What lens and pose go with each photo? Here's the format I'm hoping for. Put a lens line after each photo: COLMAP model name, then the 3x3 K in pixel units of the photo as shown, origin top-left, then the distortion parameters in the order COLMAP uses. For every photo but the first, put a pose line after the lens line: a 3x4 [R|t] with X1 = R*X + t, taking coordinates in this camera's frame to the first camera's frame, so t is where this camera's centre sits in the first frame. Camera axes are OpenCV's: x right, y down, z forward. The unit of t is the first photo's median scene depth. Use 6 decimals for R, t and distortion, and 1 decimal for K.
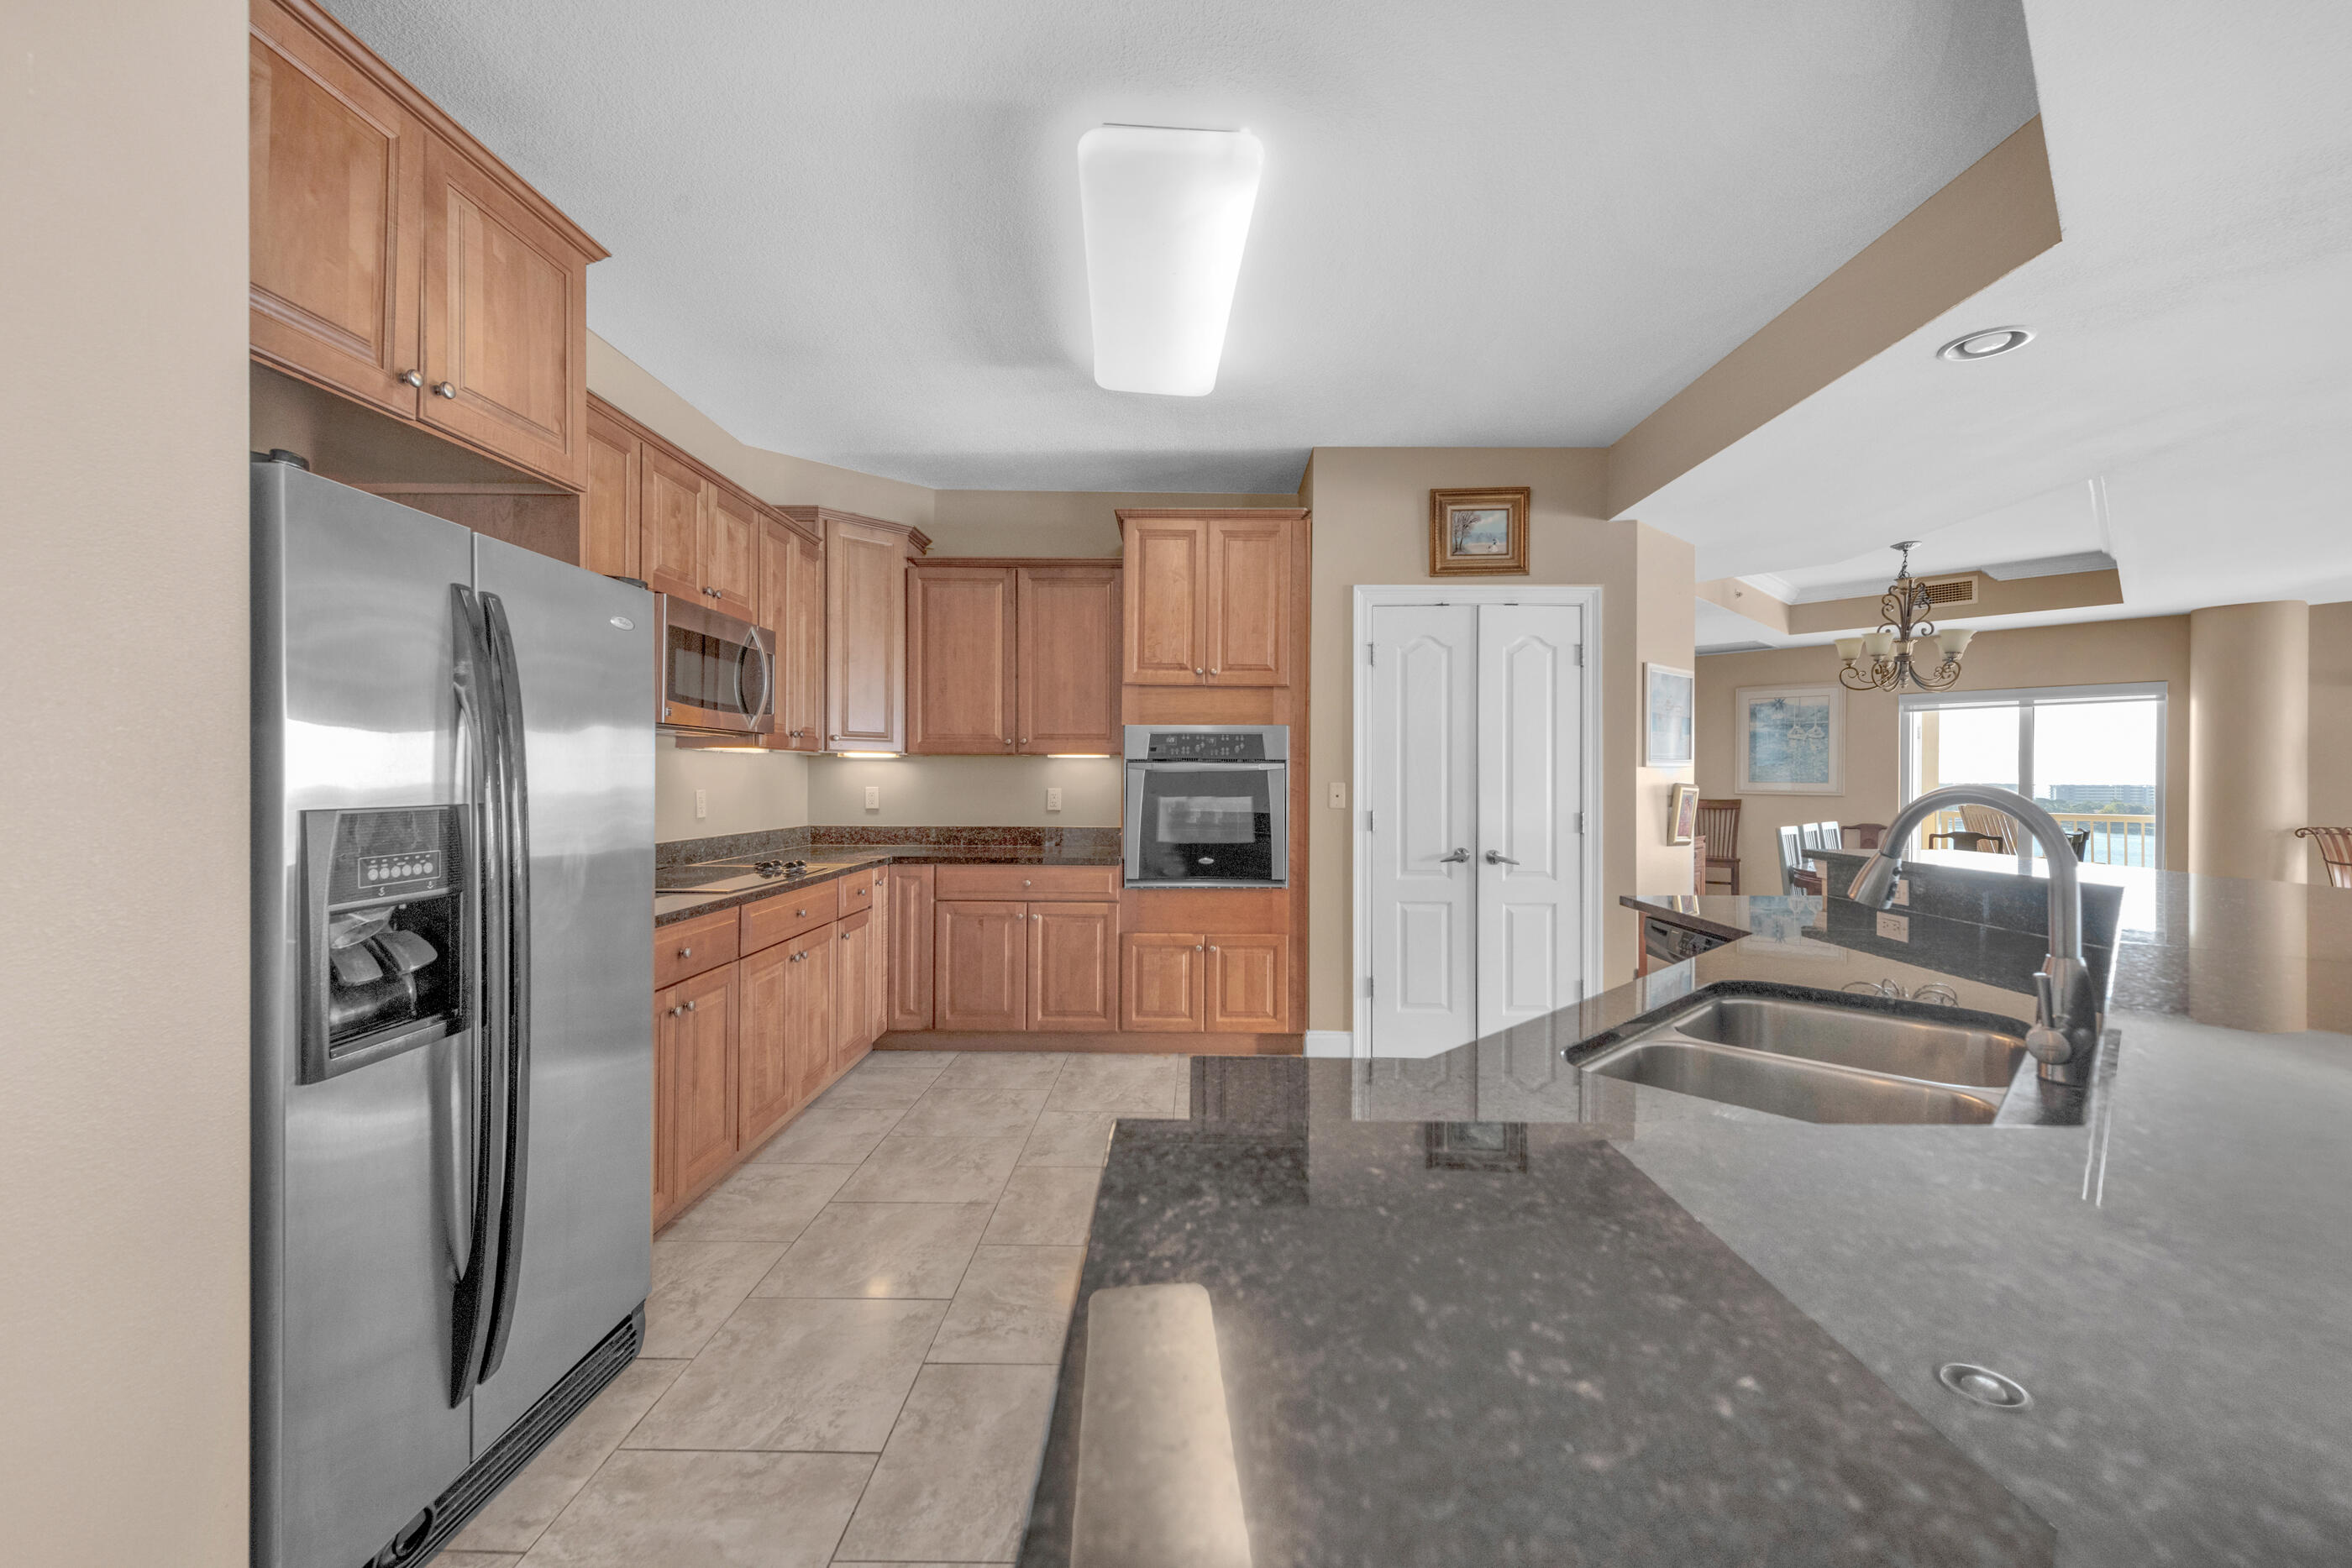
lens RADIAL K [[924.7, 0, 1183.9], [0, 924.7, 781.3], [0, 0, 1]] dist [0.017426, -0.006385]
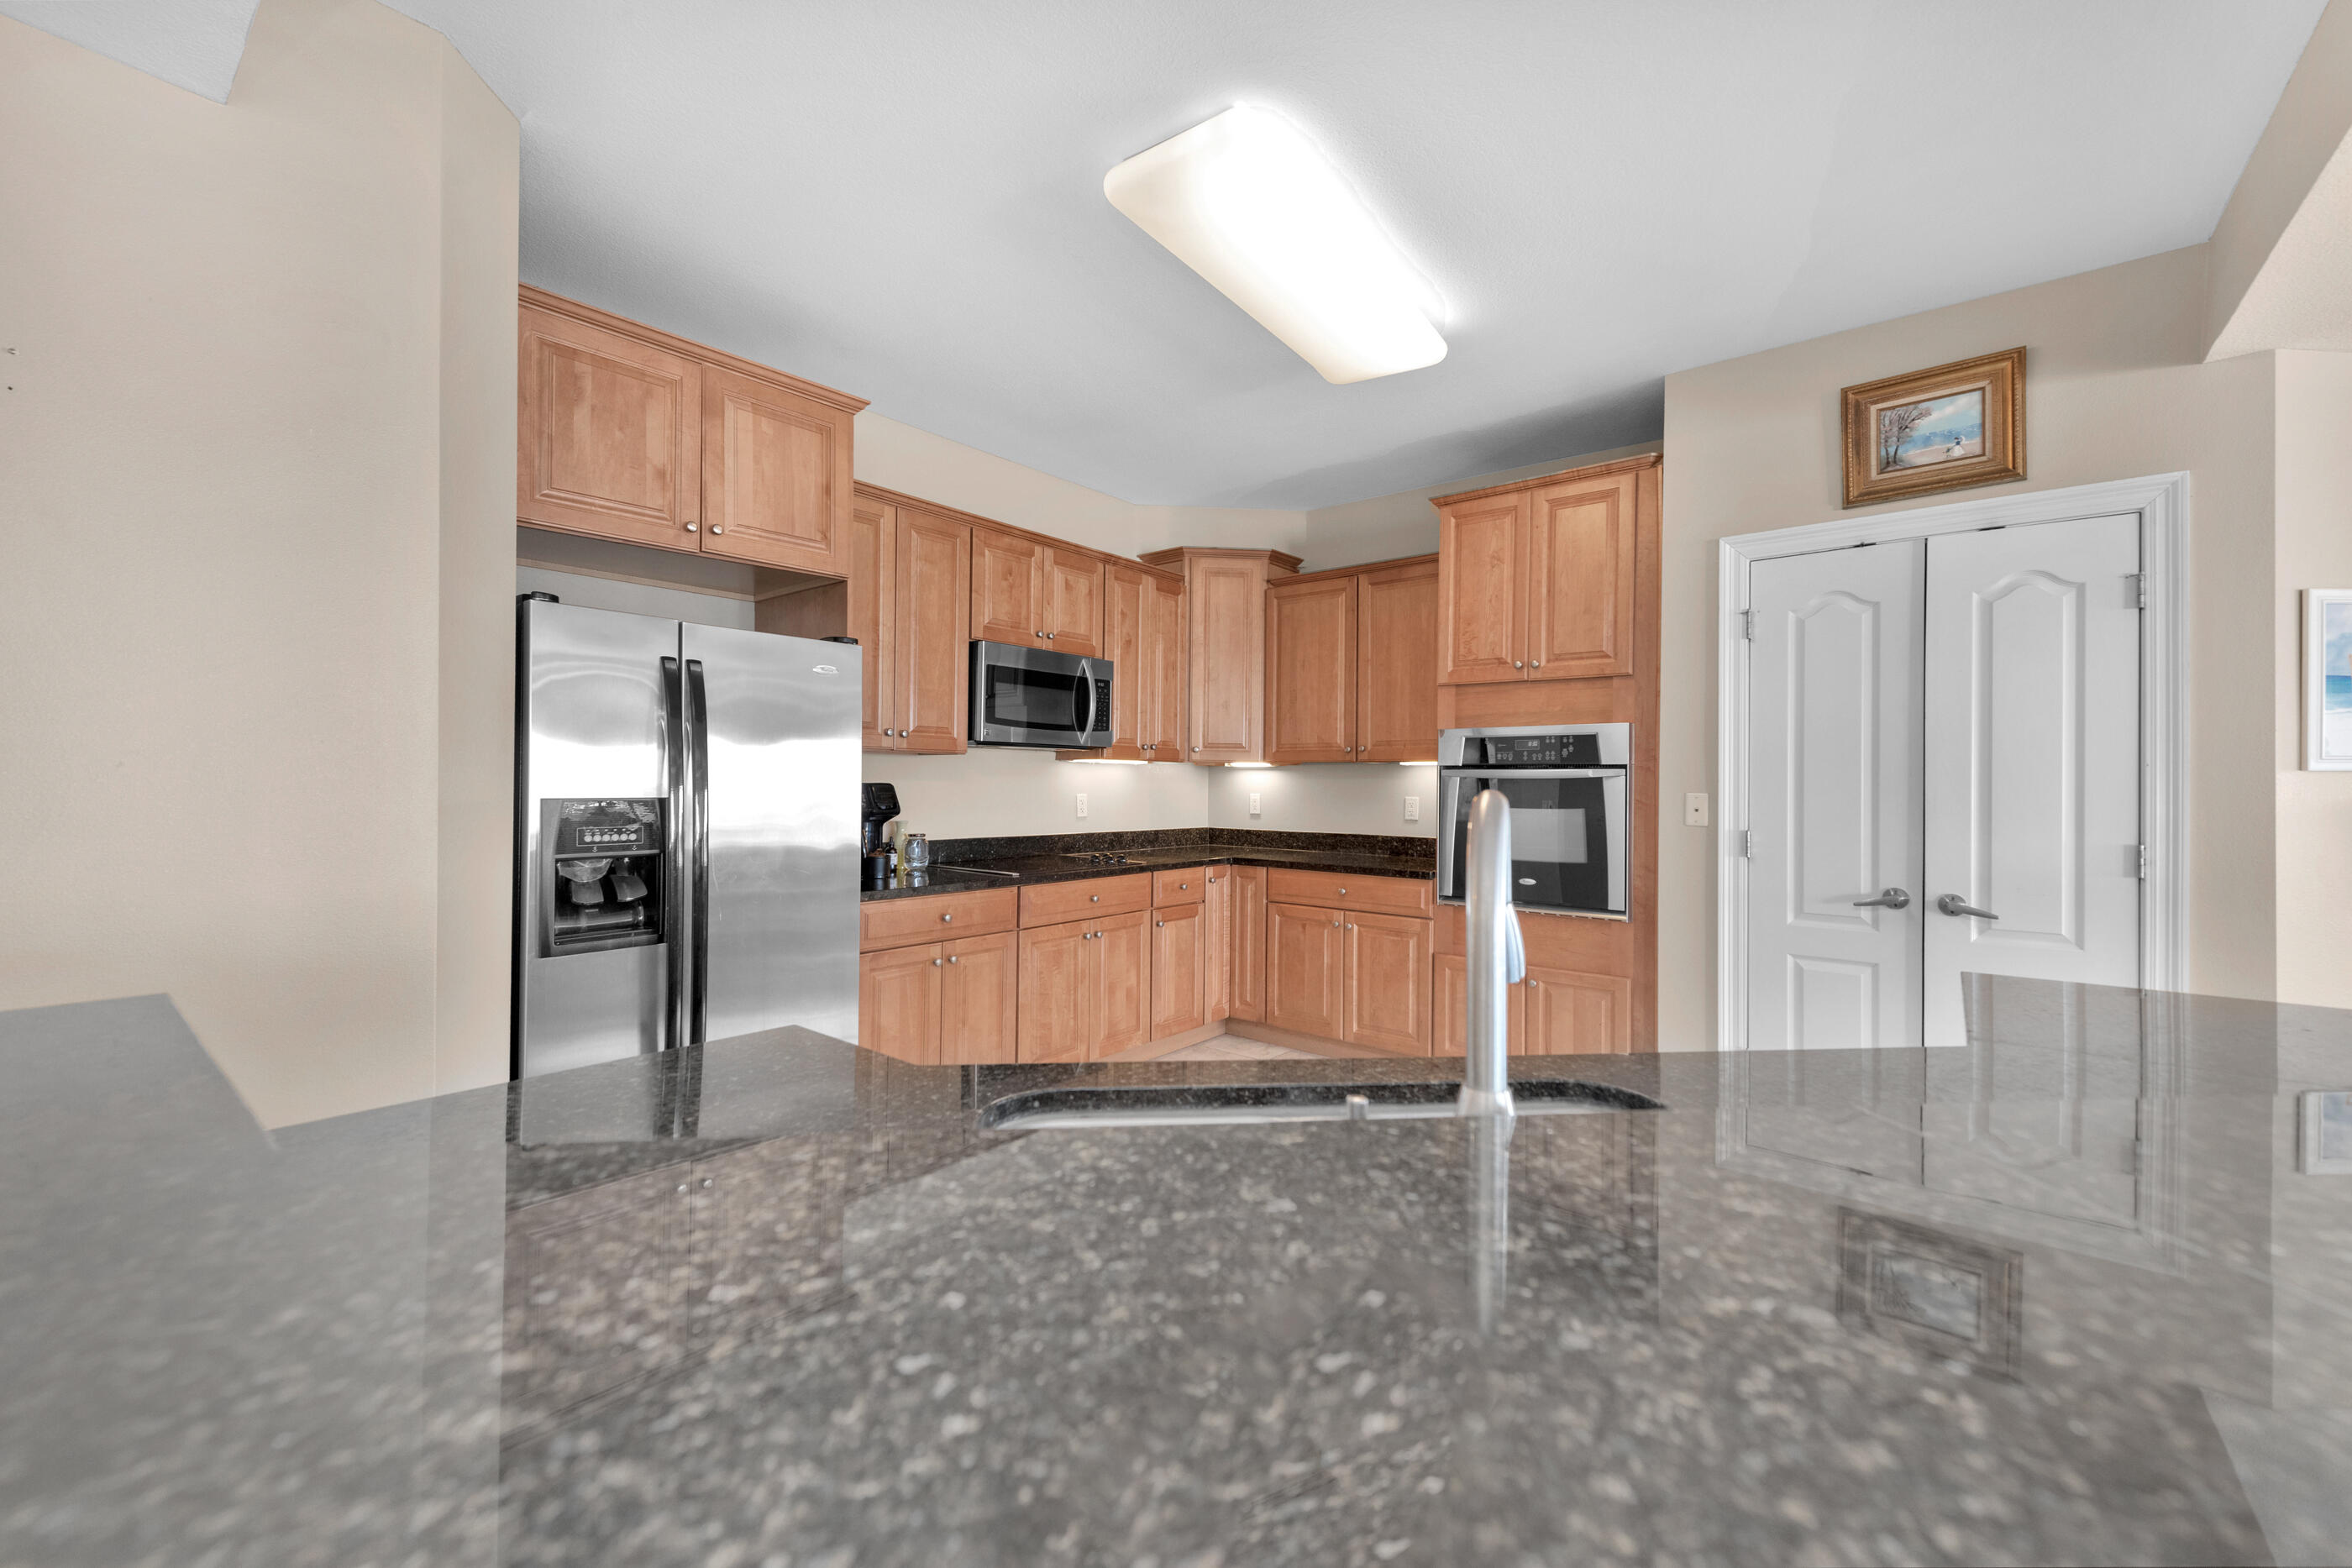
lens RADIAL K [[924.7, 0, 1183.9], [0, 924.7, 781.3], [0, 0, 1]] dist [0.017426, -0.006385]
pose [[0.785488, -0.000076, -0.618877, 0.310386], [-0.007090, 0.999933, -0.009123, 0.001863], [0.618836, 0.011554, 0.785435, 0.111839]]
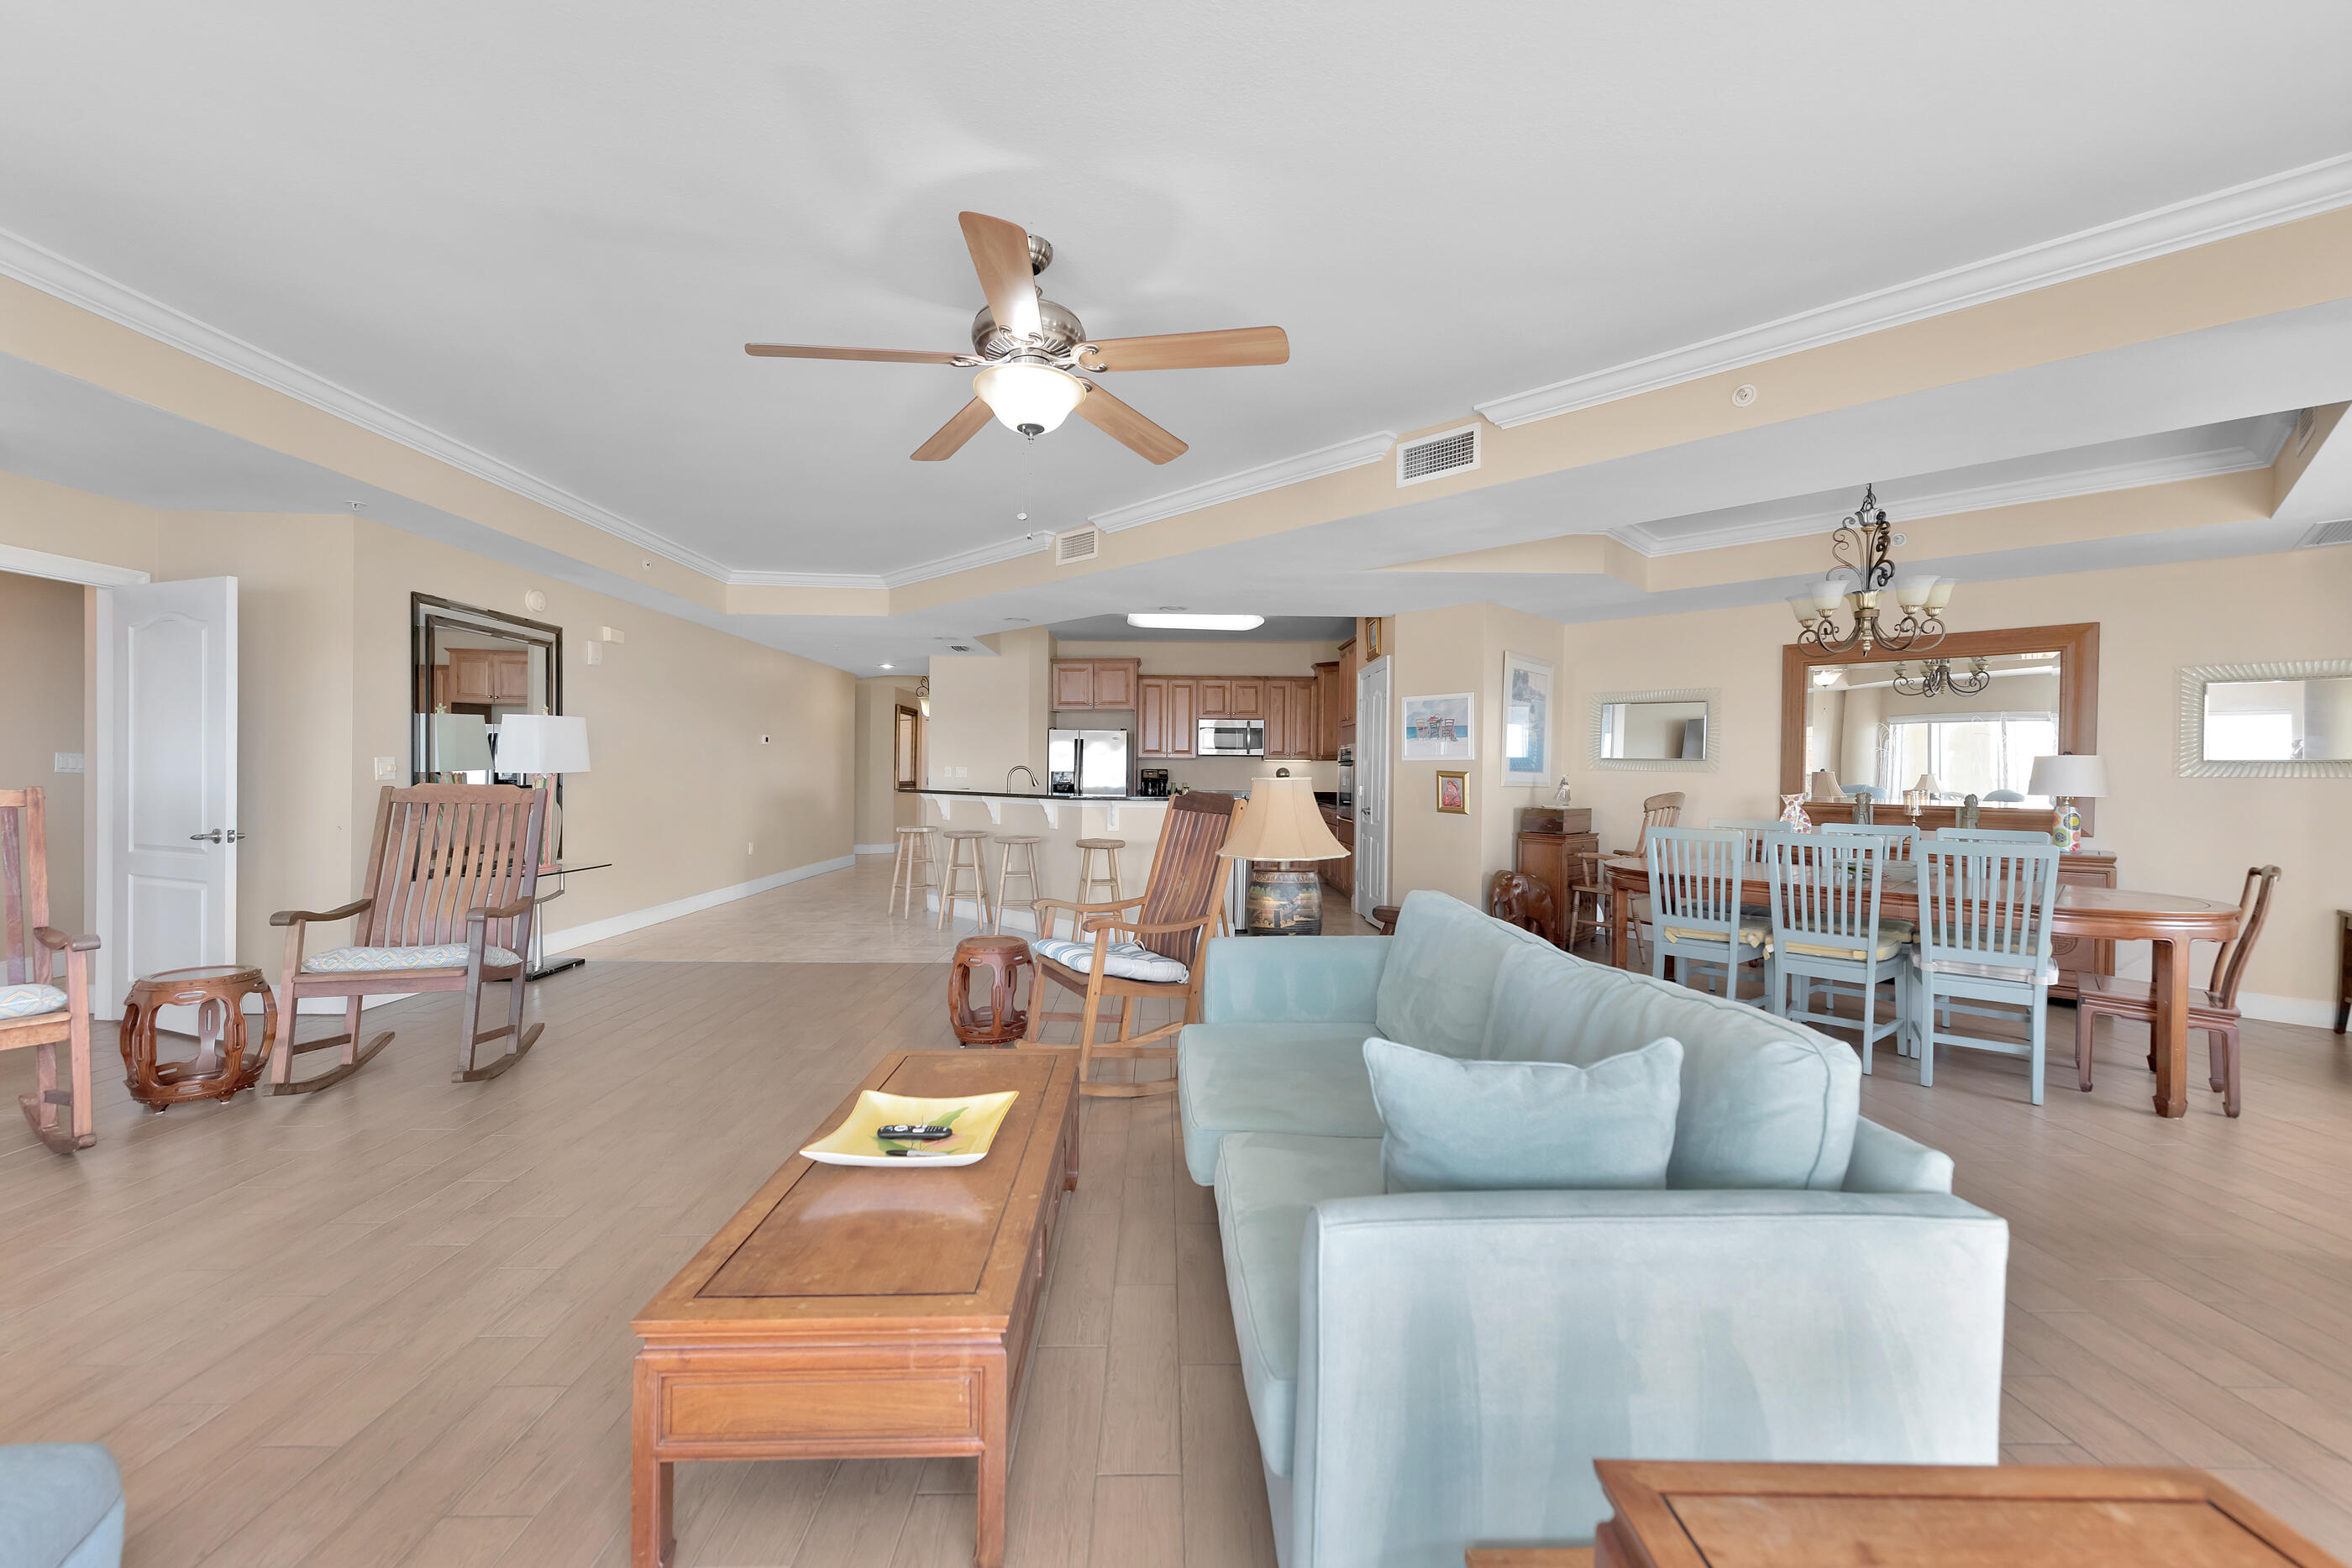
lens RADIAL K [[924.7, 0, 1183.9], [0, 924.7, 781.3], [0, 0, 1]] dist [0.017426, -0.006385]
pose [[0.043756, 0.002347, -0.999039, 2.149286], [-0.013870, 0.999902, 0.001741, 0.024386], [0.998946, 0.013780, 0.043785, 0.547795]]
